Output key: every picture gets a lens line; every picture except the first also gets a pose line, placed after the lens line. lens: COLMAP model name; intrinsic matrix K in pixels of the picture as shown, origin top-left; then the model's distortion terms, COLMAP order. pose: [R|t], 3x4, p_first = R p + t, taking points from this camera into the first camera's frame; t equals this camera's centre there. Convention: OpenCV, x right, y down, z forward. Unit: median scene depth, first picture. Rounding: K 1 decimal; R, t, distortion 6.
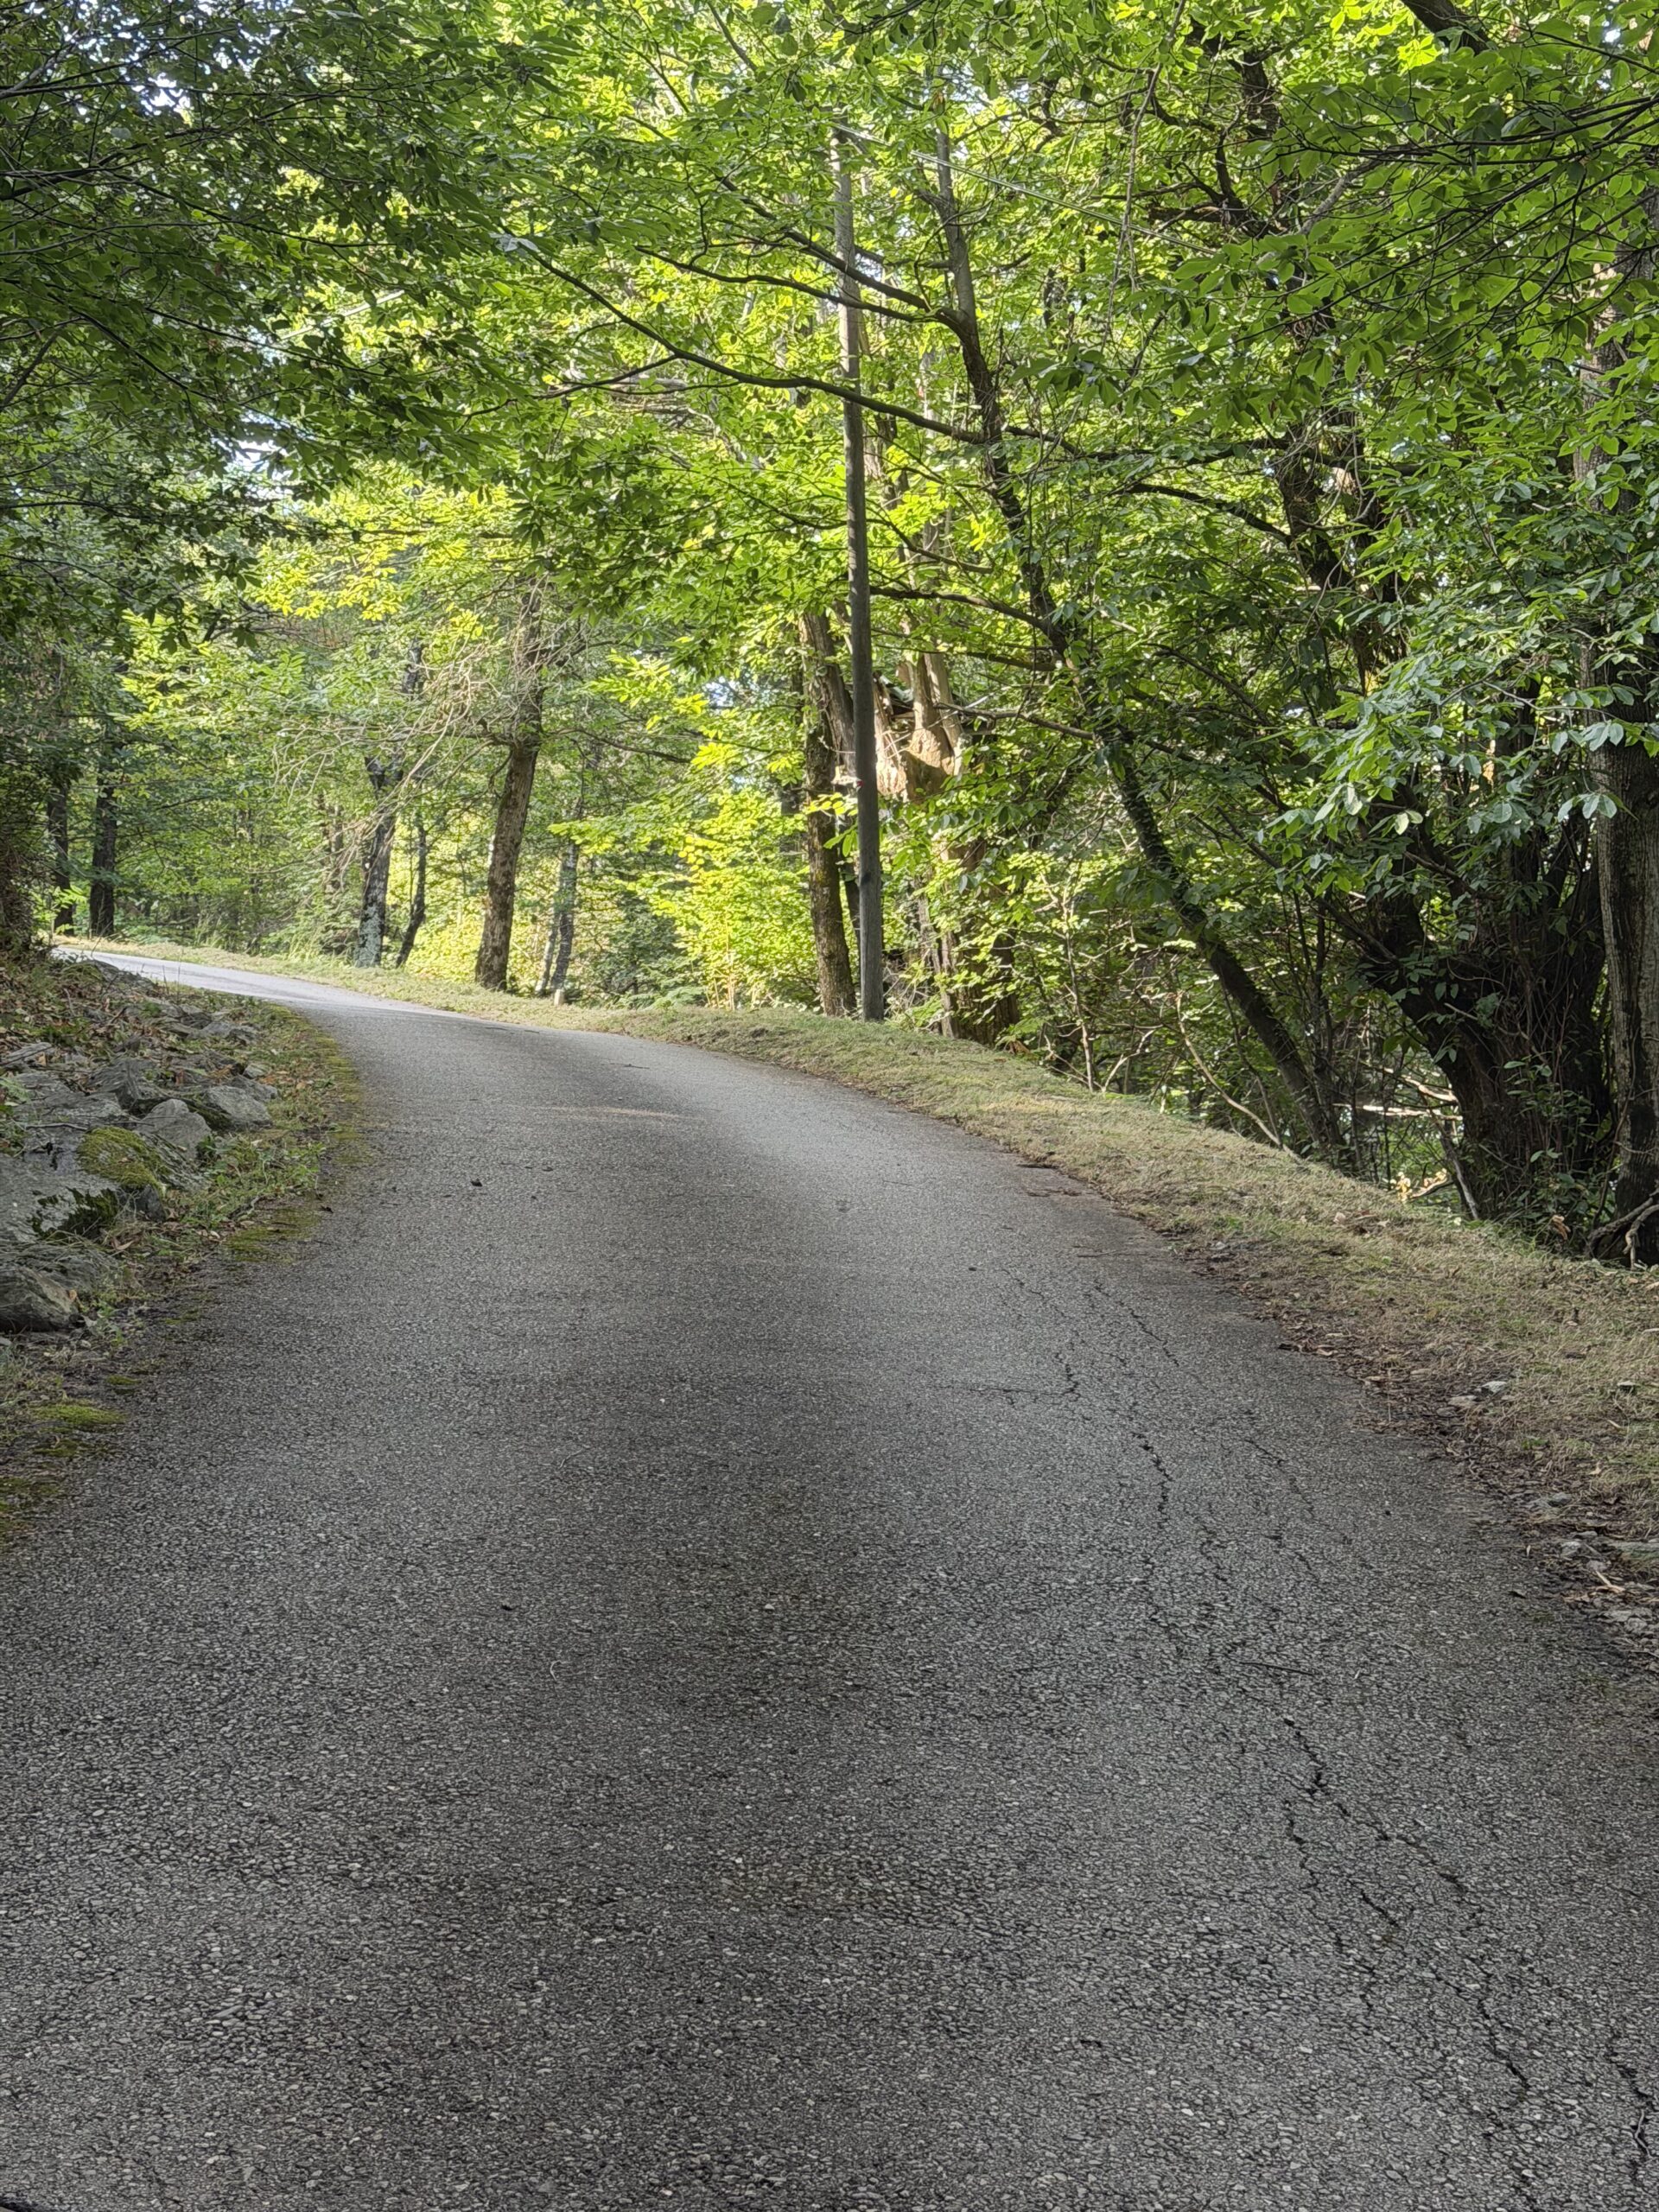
lens RADIAL K [[3069.6, 0, 837.3], [0, 3069.6, 1115.0], [0, 0, 1]] dist [0.146380, -0.134172]
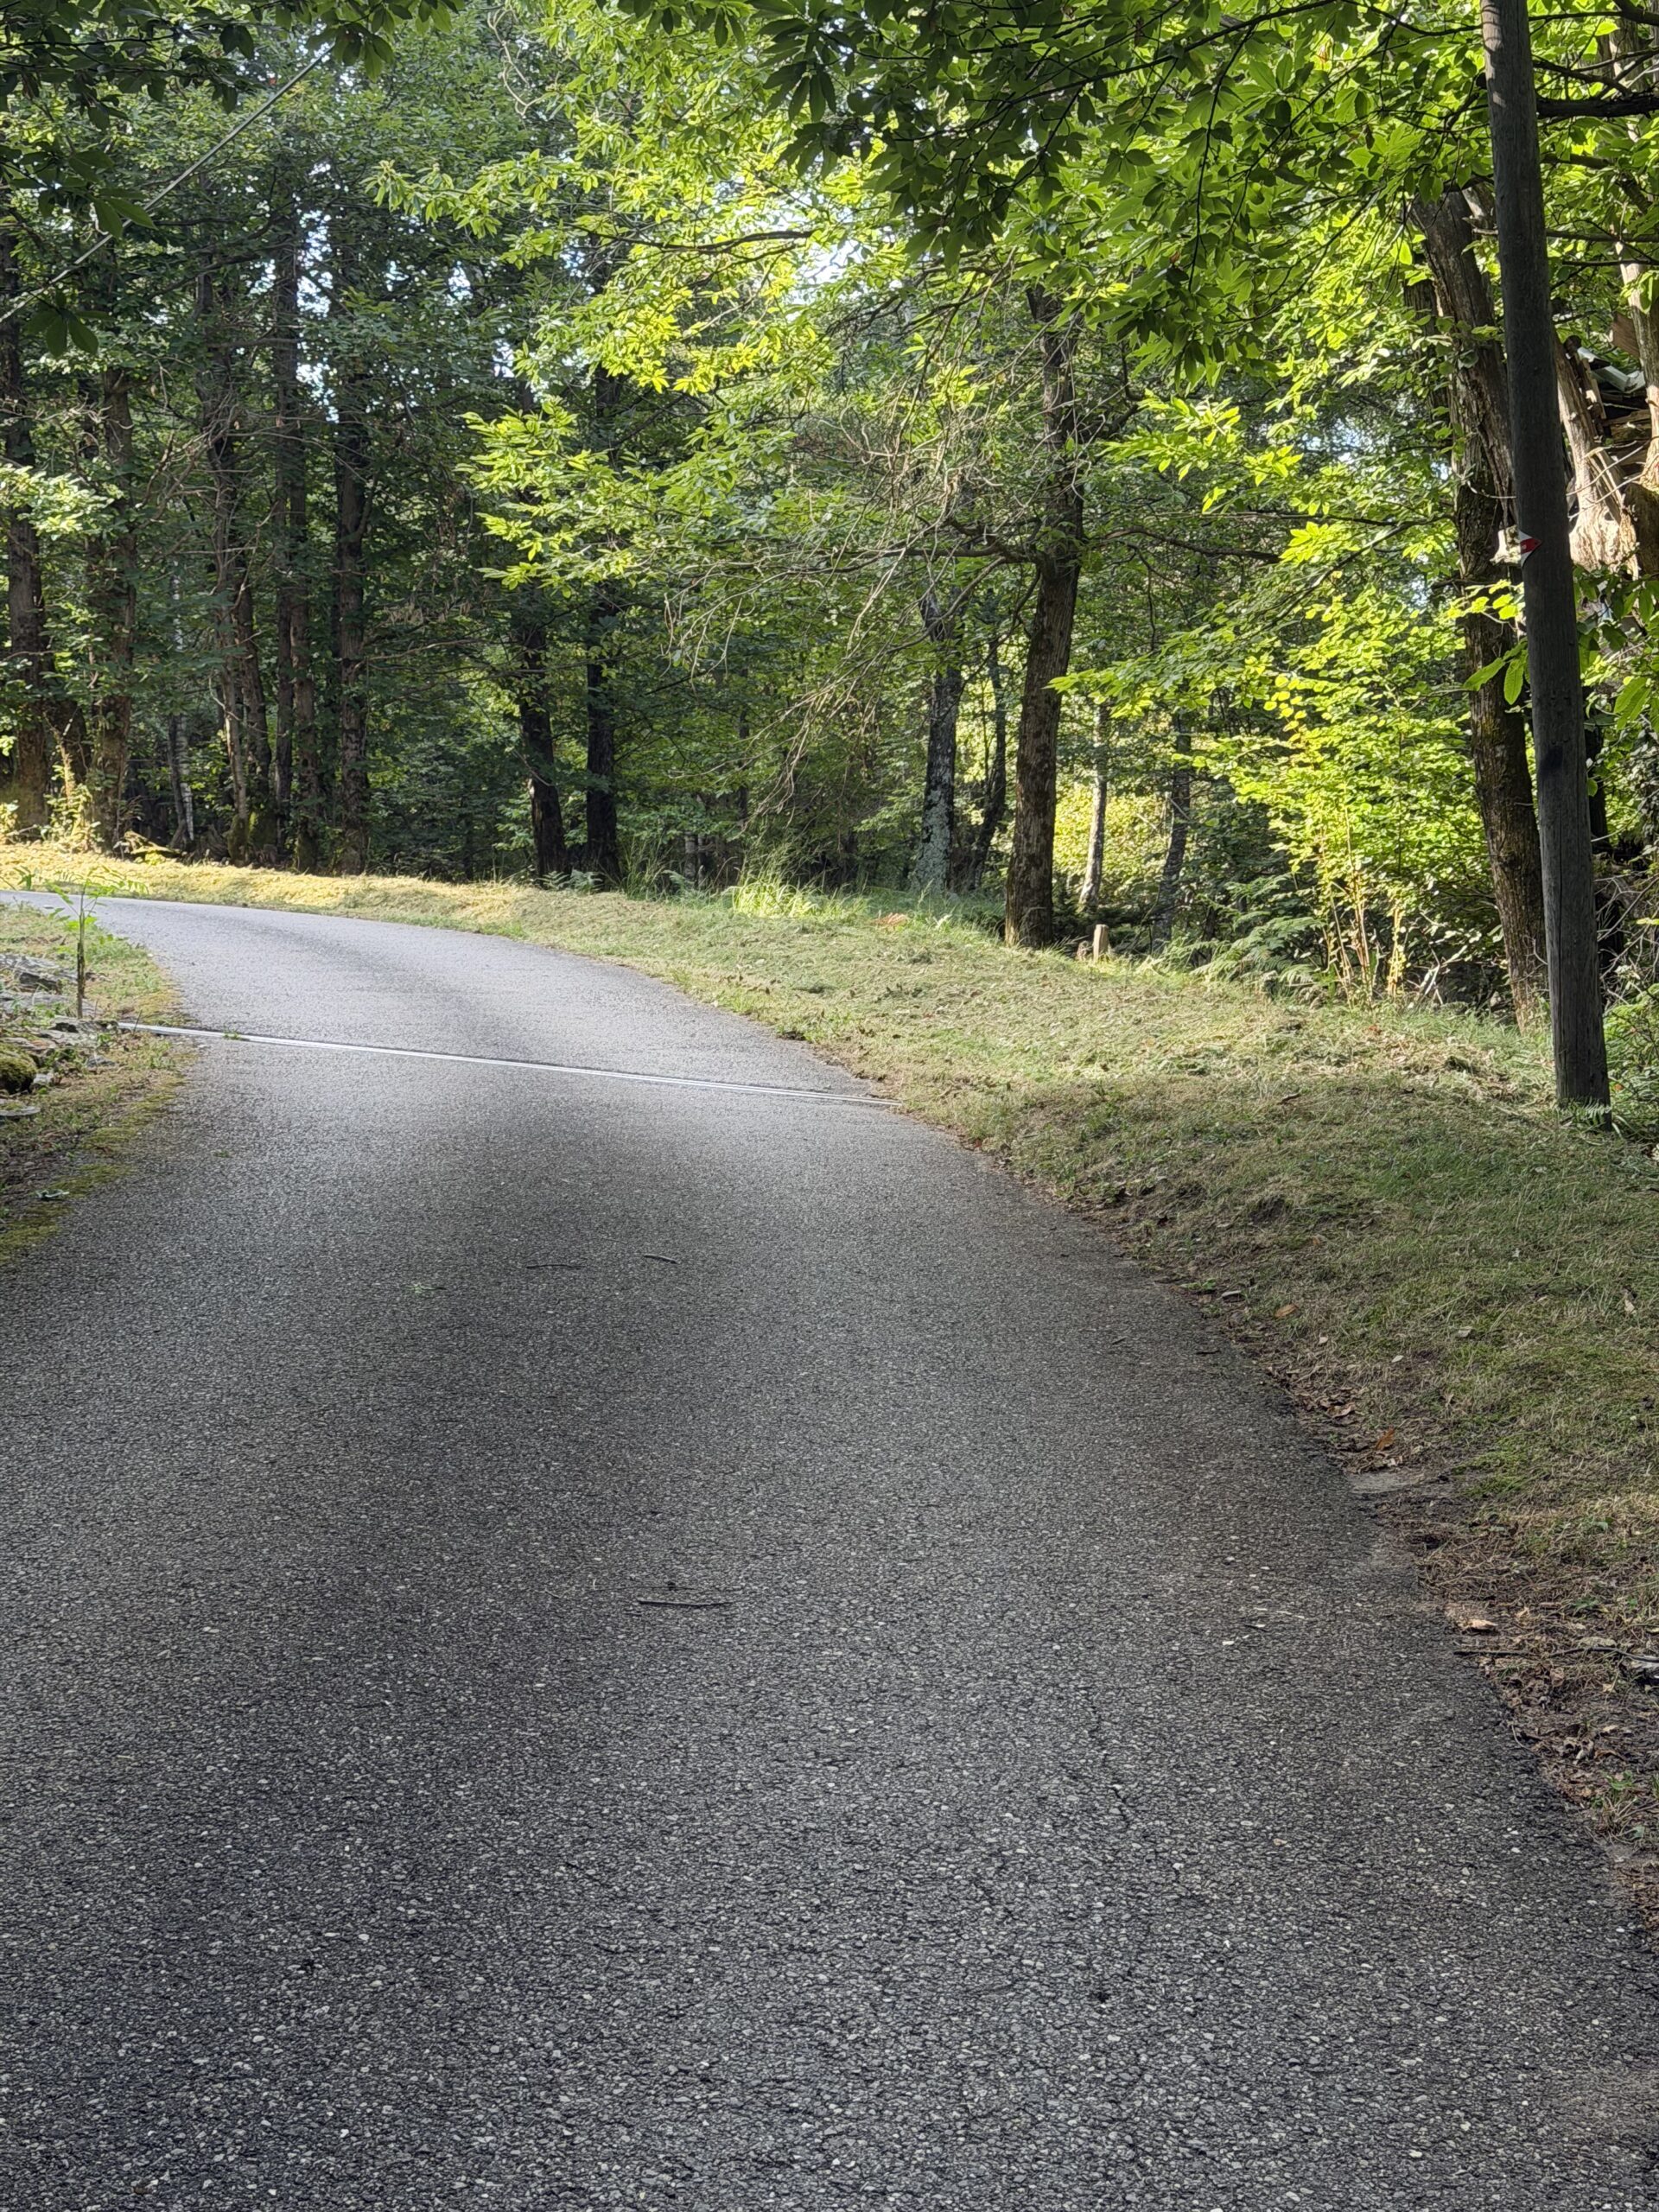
lens RADIAL K [[3069.6, 0, 837.3], [0, 3069.6, 1115.0], [0, 0, 1]] dist [0.146380, -0.134172]
pose [[0.971481, -0.046289, -0.232555, 0.007088], [0.058241, 0.997297, 0.044789, -0.034476], [0.229853, -0.057056, 0.971551, 0.357723]]
